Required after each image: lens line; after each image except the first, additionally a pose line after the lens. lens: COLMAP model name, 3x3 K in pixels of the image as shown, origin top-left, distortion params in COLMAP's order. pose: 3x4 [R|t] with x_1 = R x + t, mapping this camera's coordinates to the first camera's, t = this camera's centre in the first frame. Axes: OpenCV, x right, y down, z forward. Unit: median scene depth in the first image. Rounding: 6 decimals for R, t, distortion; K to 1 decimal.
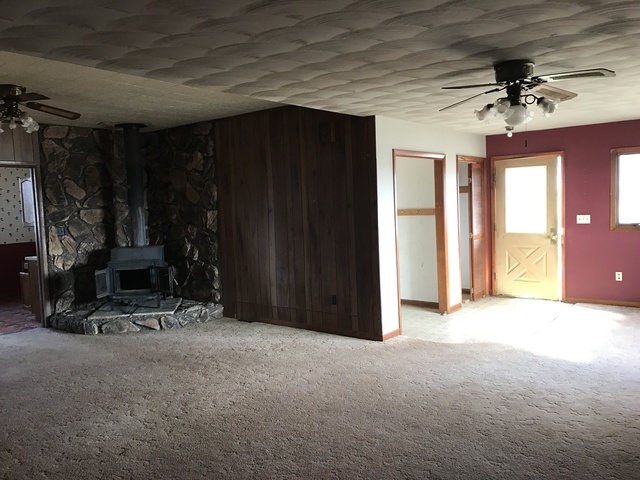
lens RADIAL K [[531.3, 0, 317.6], [0, 531.3, 236.8], [0, 0, 1]] dist [0.039750, -0.001916]
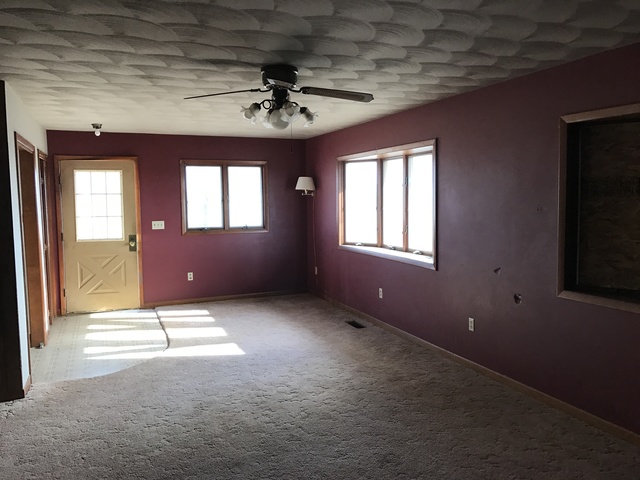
lens RADIAL K [[531.3, 0, 317.6], [0, 531.3, 236.8], [0, 0, 1]] dist [0.039750, -0.001916]
pose [[0.490407, -0.038310, 0.870651, -0.248164], [0.055008, 0.998402, 0.012947, -0.006774], [-0.869756, 0.041543, 0.491731, 0.229954]]
